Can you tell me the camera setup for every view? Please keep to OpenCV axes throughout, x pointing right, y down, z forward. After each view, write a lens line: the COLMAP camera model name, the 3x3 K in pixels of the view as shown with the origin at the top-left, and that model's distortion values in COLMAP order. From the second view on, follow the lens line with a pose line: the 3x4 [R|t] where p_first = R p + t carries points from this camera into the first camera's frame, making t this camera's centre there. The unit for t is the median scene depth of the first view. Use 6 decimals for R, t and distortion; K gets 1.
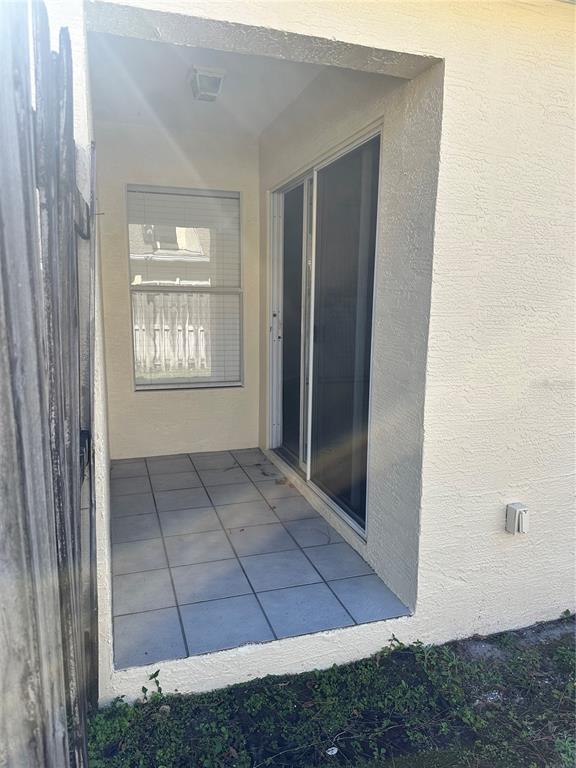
lens RADIAL K [[537.3, 0, 288.0], [0, 537.3, 384.0], [0, 0, 1]] dist [0.093014, -0.148432]
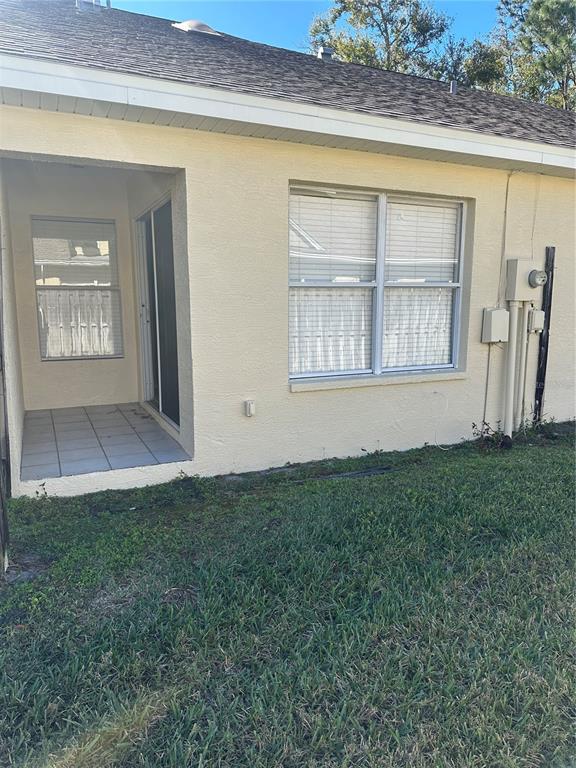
lens RADIAL K [[531.2, 0, 288.0], [0, 531.2, 384.0], [0, 0, 1]] dist [0.071313, -0.076369]
pose [[0.992463, -0.029568, 0.118924, 0.315918], [0.029823, 0.999555, -0.000359, 0.160354], [-0.118861, 0.003903, 0.992903, -0.783994]]
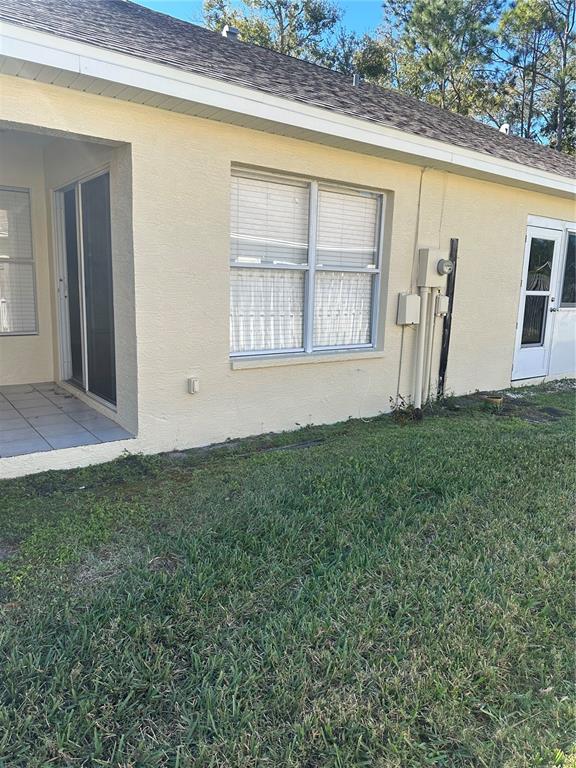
lens RADIAL K [[528.9, 0, 284.9], [0, 528.9, 375.6], [0, 0, 1]] dist [0.101488, -0.138312]
pose [[0.949023, -0.038030, 0.312905, 0.136374], [0.031189, 0.999153, 0.026841, 0.164448], [-0.313661, -0.015713, 0.949405, -0.813110]]
